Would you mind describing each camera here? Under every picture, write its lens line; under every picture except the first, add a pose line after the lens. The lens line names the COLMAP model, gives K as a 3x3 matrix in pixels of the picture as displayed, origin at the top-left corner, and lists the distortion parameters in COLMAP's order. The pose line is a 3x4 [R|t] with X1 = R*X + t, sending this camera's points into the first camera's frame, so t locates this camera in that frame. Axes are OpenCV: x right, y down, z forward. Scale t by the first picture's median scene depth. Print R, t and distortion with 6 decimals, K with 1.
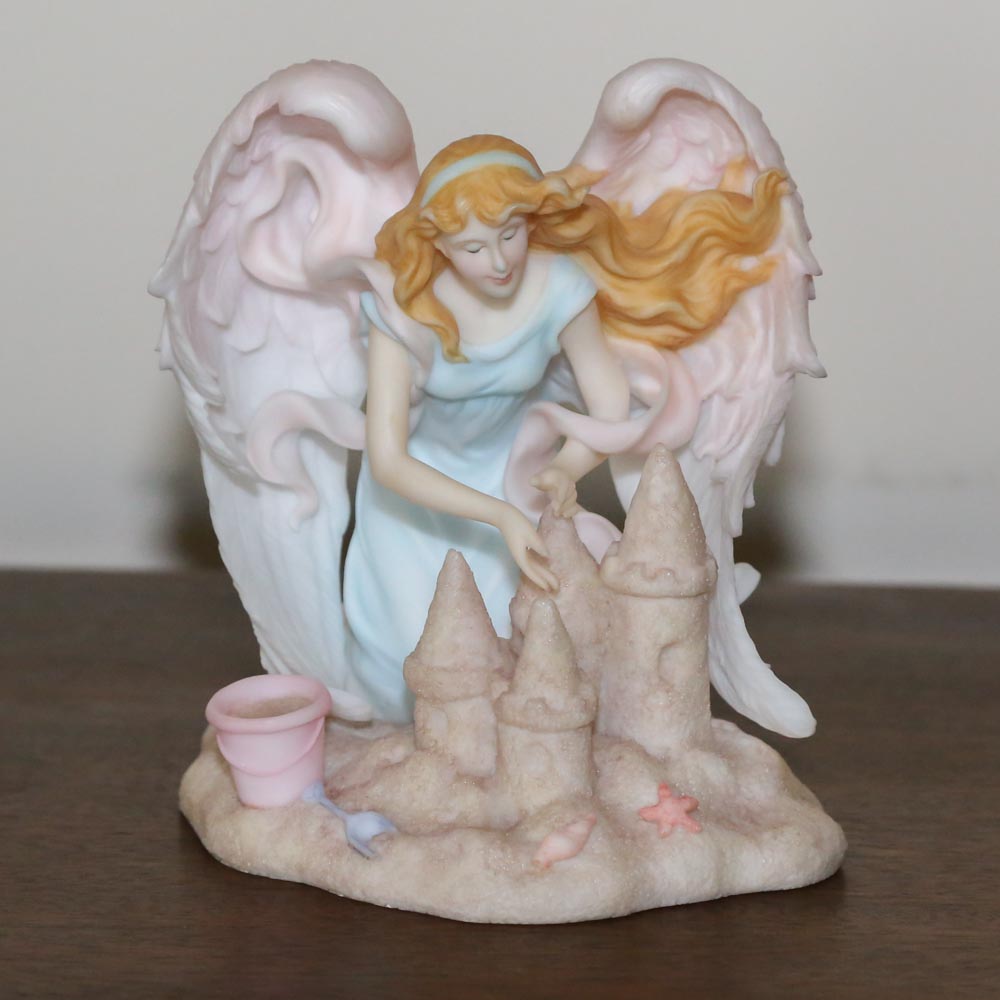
lens RADIAL K [[4134.8, 0, 478.2], [0, 4134.8, 488.9], [0, 0, 1]] dist [0.433465, 0.000000]
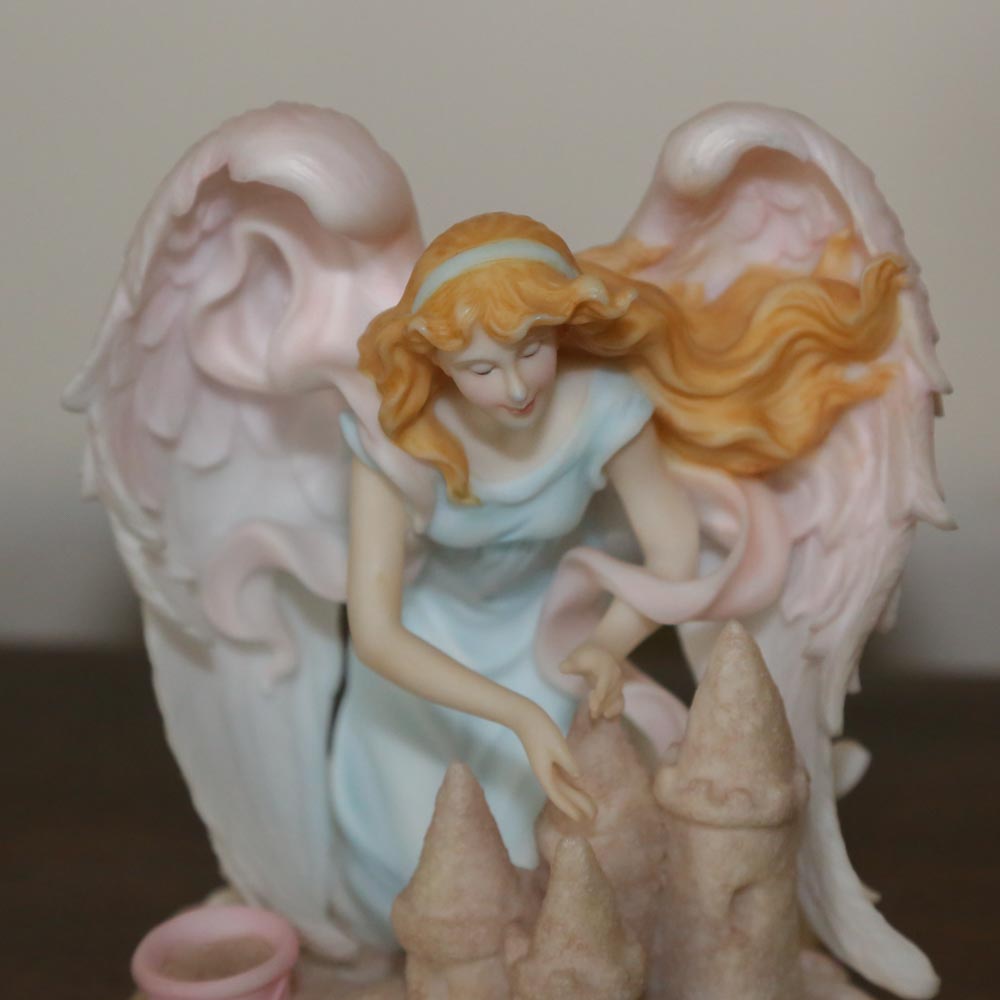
lens RADIAL K [[4134.8, 0, 527.3], [0, 4134.8, 526.4], [0, 0, 1]] dist [0.433465, 0.000000]
pose [[0.999727, 0.007649, -0.022074, 0.022580], [-0.006781, 0.999212, 0.039115, -0.056166], [0.022356, -0.038955, 0.998991, 0.244011]]
